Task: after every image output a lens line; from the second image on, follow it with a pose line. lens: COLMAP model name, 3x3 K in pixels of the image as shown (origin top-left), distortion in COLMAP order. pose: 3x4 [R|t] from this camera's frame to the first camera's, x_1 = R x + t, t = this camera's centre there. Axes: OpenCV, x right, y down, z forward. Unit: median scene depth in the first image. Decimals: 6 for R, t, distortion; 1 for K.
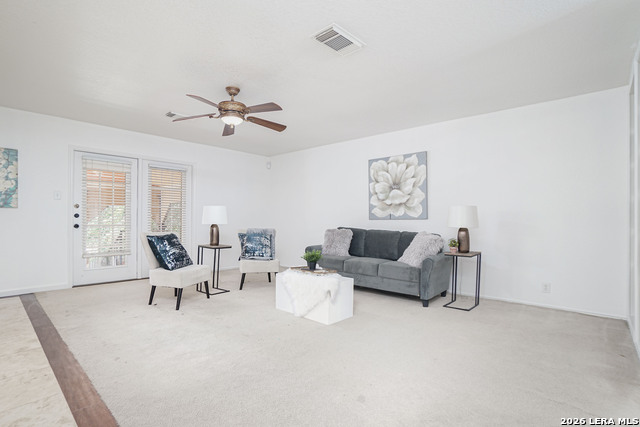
lens RADIAL K [[332.0, 0, 320.6], [0, 332.0, 215.0], [0, 0, 1]] dist [-0.022021, 0.000555]
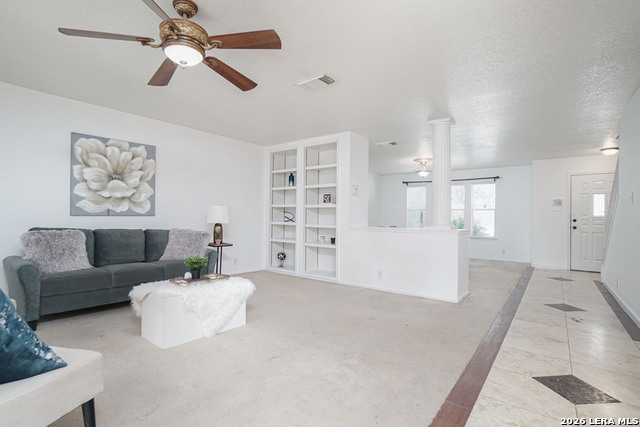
lens RADIAL K [[303.8, 0, 321.3], [0, 303.8, 216.0], [0, 0, 1]] dist [-0.006592, -0.000297]
pose [[-0.108170, -0.009963, 0.994083, -0.597194], [-0.032583, 0.999448, 0.006472, -0.007857], [-0.993598, -0.031690, -0.108435, 0.570773]]
